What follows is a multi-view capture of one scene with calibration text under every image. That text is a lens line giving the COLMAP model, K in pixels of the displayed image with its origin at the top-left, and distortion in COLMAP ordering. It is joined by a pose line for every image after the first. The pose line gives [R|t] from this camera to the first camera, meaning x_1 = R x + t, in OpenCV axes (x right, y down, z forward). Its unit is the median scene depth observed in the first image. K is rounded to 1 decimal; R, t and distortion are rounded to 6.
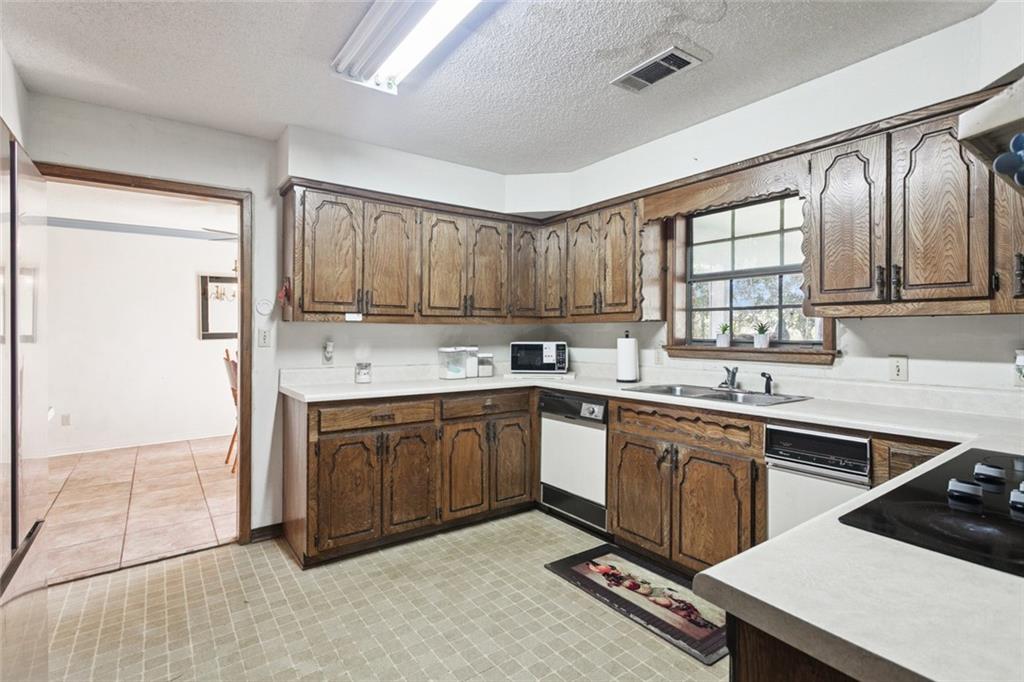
lens RADIAL K [[492.6, 0, 513.5], [0, 492.6, 331.8], [0, 0, 1]] dist [0.004139, 0.000439]
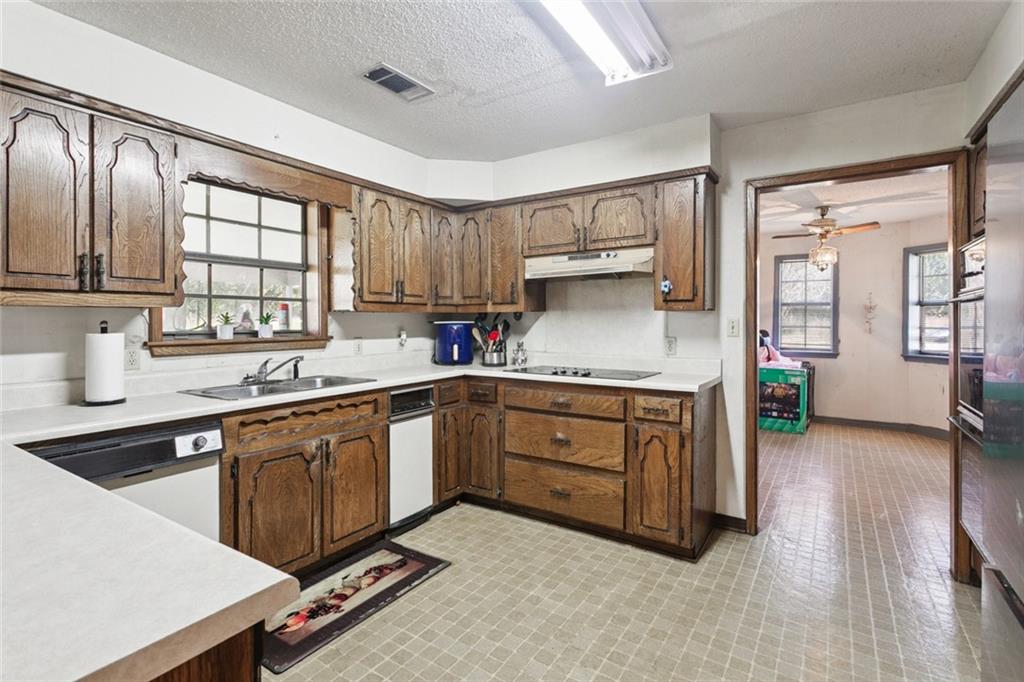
lens RADIAL K [[492.6, 0, 508.5], [0, 492.6, 323.1], [0, 0, 1]] dist [0.004139, 0.000439]
pose [[-0.352769, -0.001650, 0.935709, -0.730314], [0.003683, 0.999988, 0.003152, 0.000542], [-0.935703, 0.004558, -0.352759, 1.025742]]
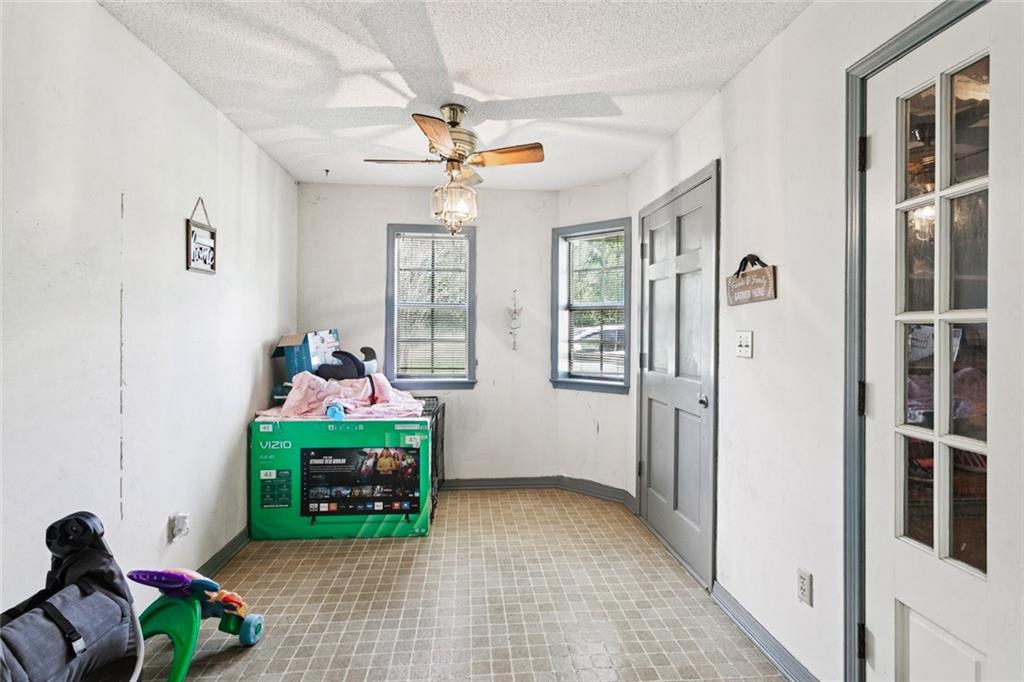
lens RADIAL K [[492.6, 0, 510.1], [0, 492.6, 335.4], [0, 0, 1]] dist [0.004139, 0.000439]
pose [[-0.857819, 0.000670, 0.513951, -0.419344], [0.003398, 0.999985, 0.004367, 0.003835], [-0.513940, 0.005492, -0.857809, 0.604219]]
